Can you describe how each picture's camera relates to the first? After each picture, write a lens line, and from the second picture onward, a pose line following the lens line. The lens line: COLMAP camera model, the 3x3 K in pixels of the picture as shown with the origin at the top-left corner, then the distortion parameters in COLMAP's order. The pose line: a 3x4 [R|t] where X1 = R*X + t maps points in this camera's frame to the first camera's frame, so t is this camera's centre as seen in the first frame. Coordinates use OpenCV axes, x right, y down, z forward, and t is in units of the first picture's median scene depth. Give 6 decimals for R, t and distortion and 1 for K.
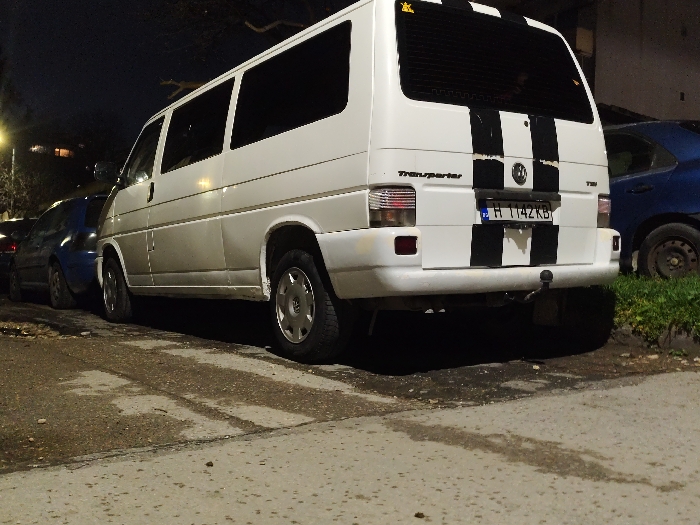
lens RADIAL K [[711.4, 0, 350.0], [0, 711.4, 262.5], [0, 0, 1]] dist [0.036789, -0.035647]
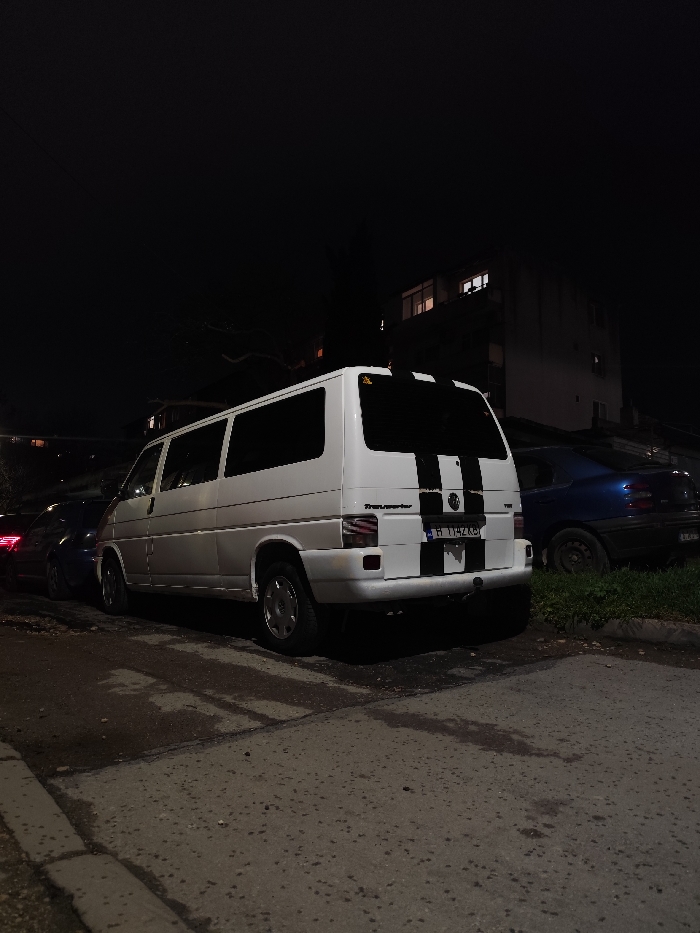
lens RADIAL K [[615.6, 0, 350.0], [0, 615.6, 466.5], [0, 0, 1]] dist [0.015367, -0.002613]
pose [[0.997219, -0.005412, 0.074327, -0.038515], [0.014763, 0.991940, -0.125843, -0.051188], [-0.073047, 0.126590, 0.989262, -0.117118]]
